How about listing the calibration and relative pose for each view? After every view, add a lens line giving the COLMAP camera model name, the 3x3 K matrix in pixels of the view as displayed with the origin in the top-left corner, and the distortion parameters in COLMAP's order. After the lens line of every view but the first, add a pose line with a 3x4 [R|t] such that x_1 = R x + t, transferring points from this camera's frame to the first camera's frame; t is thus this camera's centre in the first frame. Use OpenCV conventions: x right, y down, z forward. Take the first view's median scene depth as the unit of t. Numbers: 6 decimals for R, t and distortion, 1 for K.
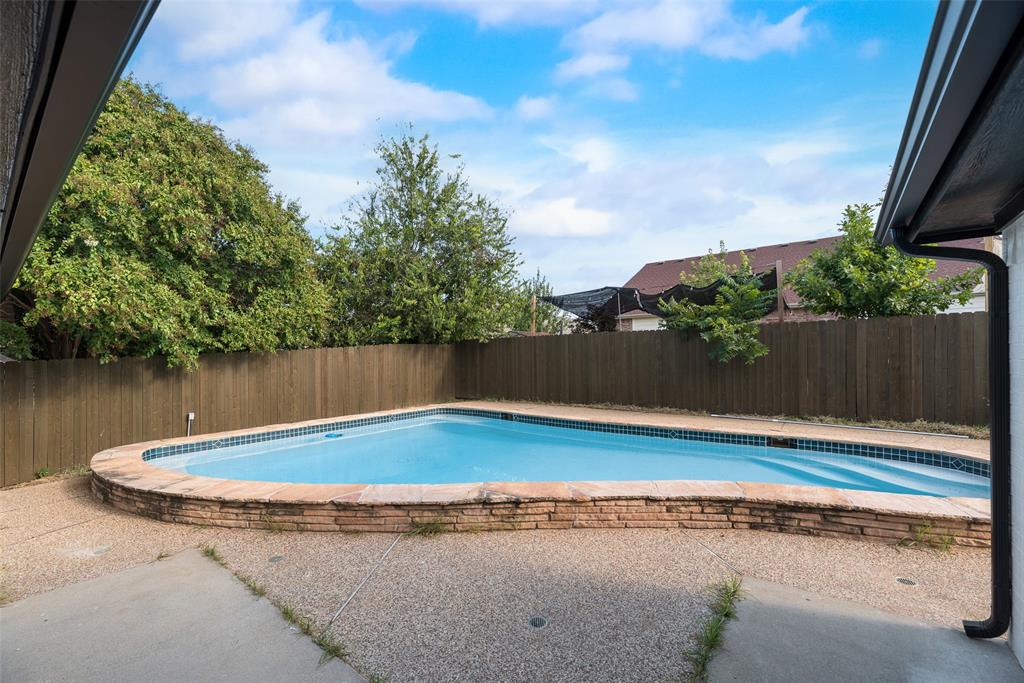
lens RADIAL K [[419.6, 0, 512.8], [0, 419.6, 346.8], [0, 0, 1]] dist [-0.001642, -0.000096]
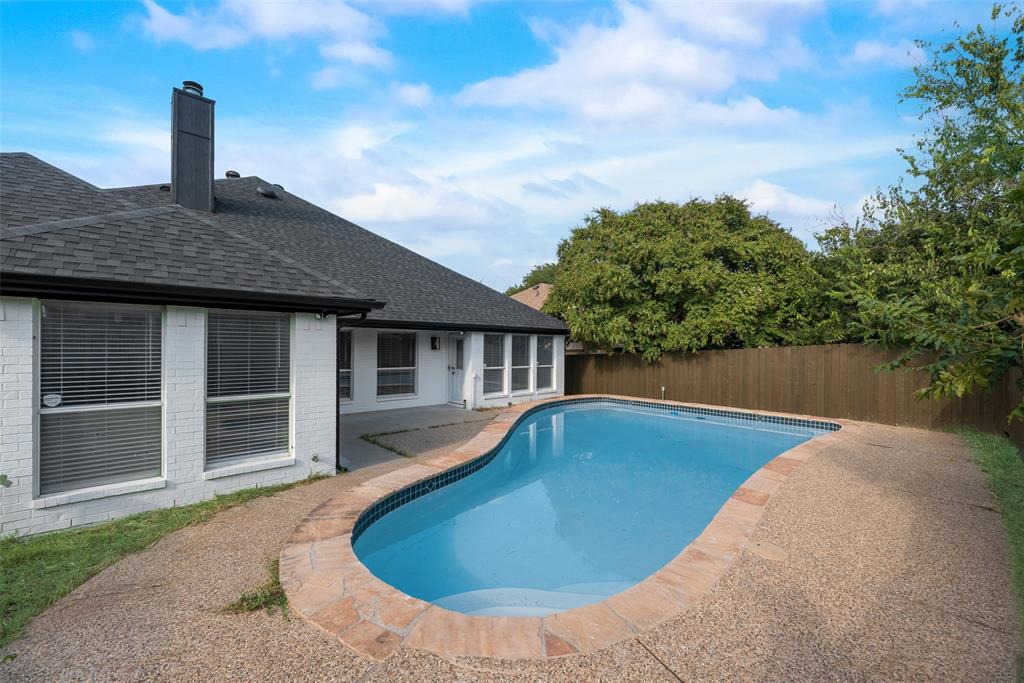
lens RADIAL K [[419.6, 0, 512.5], [0, 419.6, 342.2], [0, 0, 1]] dist [-0.001642, -0.000096]
pose [[-0.164778, 0.001294, -0.986330, 0.881704], [0.011729, 0.999931, -0.000647, -0.023165], [0.986261, -0.011675, -0.164781, 0.623050]]
